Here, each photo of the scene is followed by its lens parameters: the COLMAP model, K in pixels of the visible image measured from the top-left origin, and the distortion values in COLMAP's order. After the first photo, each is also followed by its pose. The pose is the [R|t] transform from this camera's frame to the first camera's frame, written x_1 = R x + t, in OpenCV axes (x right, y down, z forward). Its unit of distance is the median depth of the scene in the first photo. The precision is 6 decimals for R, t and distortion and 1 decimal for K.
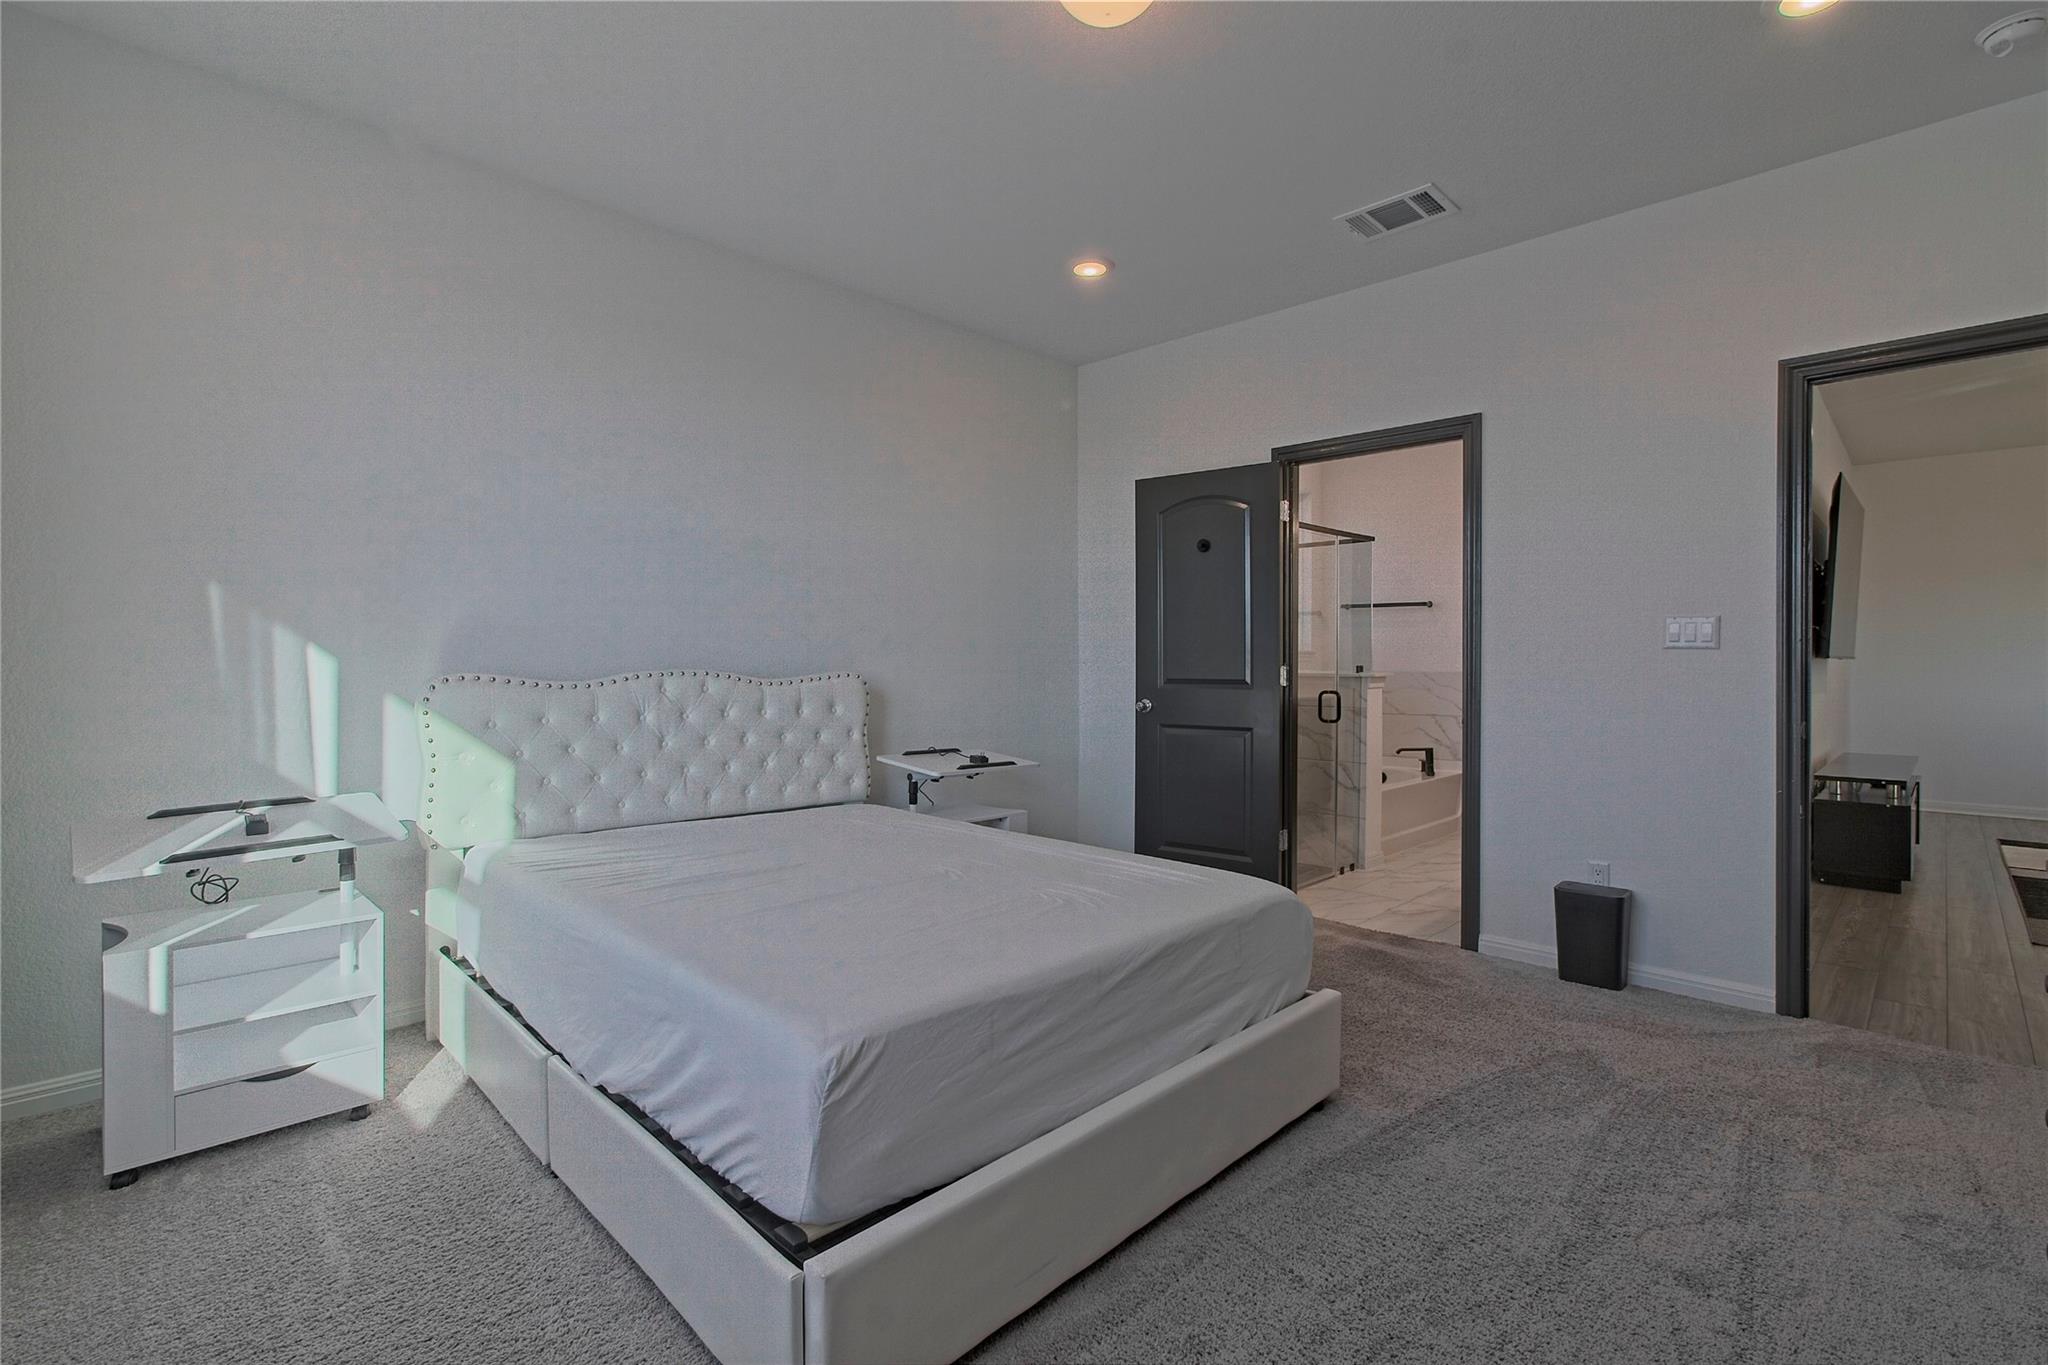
lens RADIAL K [[944.4, 0, 1013.6], [0, 944.4, 671.5], [0, 0, 1]] dist [-0.004819, 0.000220]
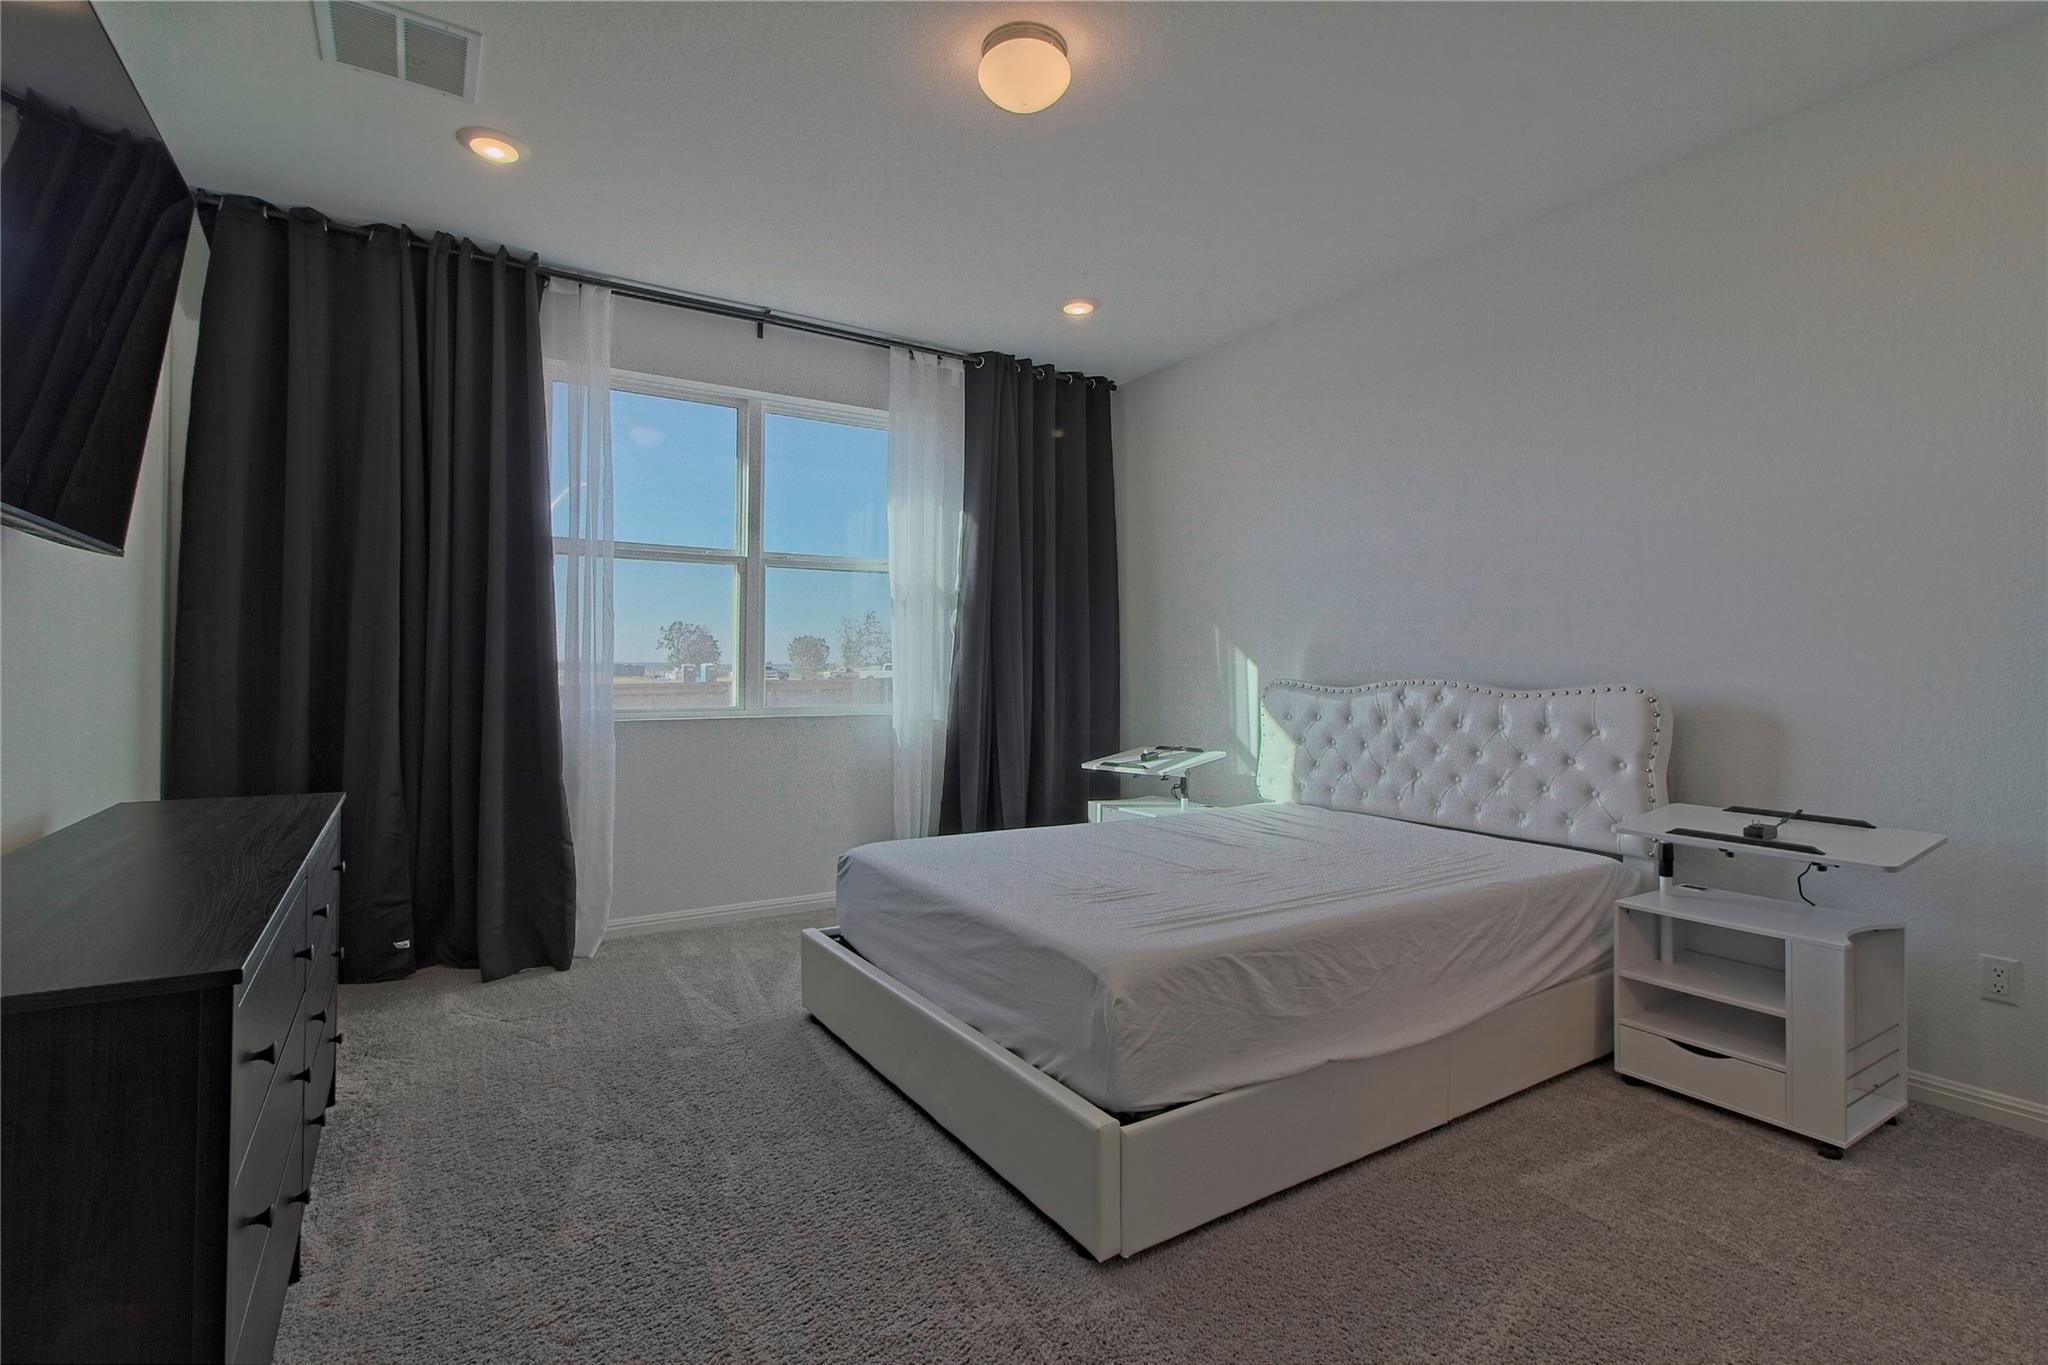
lens RADIAL K [[944.4, 0, 1011.5], [0, 944.4, 671.1], [0, 0, 1]] dist [-0.004819, 0.000220]
pose [[-0.206089, 0.000567, -0.978533, 0.752129], [-0.015277, 0.999876, 0.003797, -0.007647], [0.978414, 0.015732, -0.206055, 0.755573]]
